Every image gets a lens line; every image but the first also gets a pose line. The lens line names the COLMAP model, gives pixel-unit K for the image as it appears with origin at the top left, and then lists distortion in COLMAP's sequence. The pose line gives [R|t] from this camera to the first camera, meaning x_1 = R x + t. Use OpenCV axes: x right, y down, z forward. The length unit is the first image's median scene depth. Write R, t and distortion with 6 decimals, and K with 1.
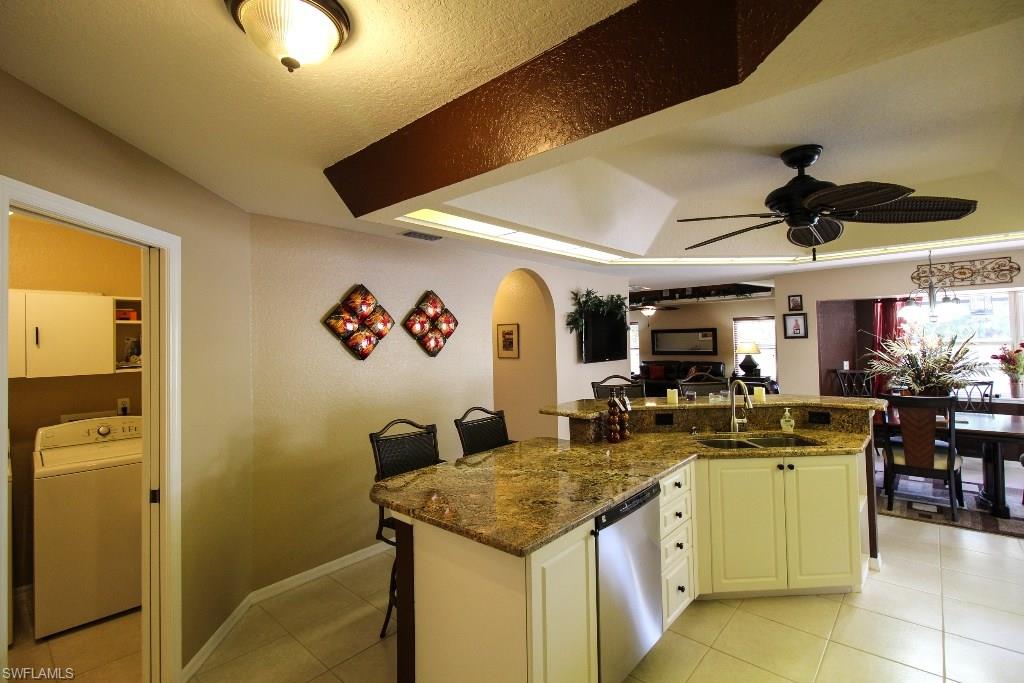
lens RADIAL K [[469.4, 0, 513.4], [0, 469.4, 330.0], [0, 0, 1]] dist [0.026410, -0.018744]
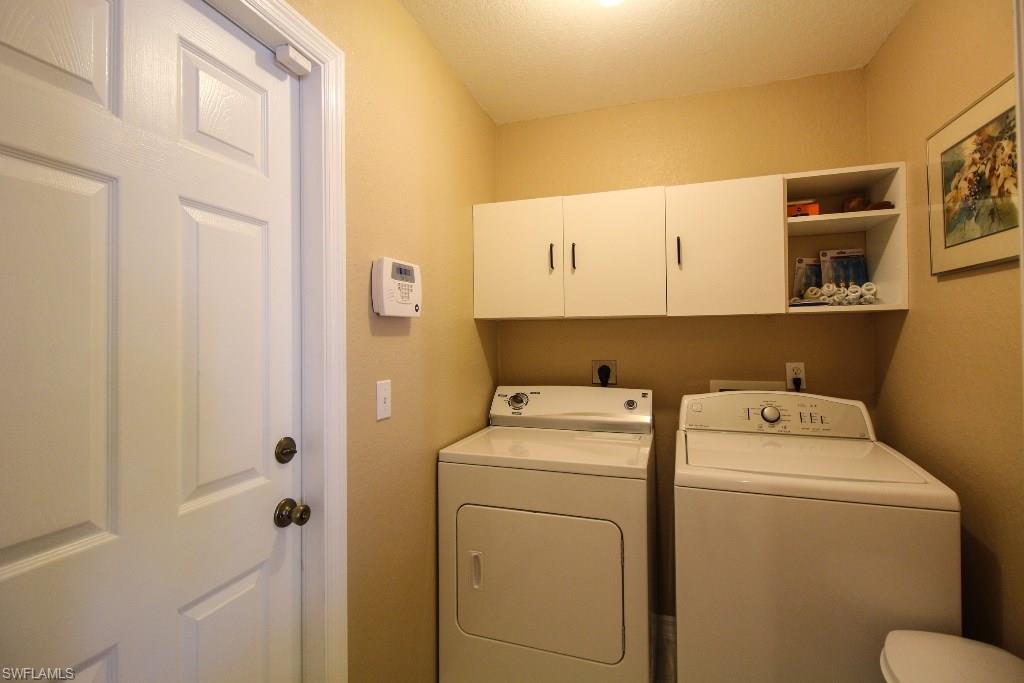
lens RADIAL K [[469.4, 0, 513.4], [0, 469.4, 330.0], [0, 0, 1]] dist [0.026410, -0.018744]
pose [[0.405371, 0.004734, -0.914140, -0.462435], [0.023024, 0.999616, 0.015387, 0.093571], [0.913862, -0.027285, 0.405107, 0.480333]]
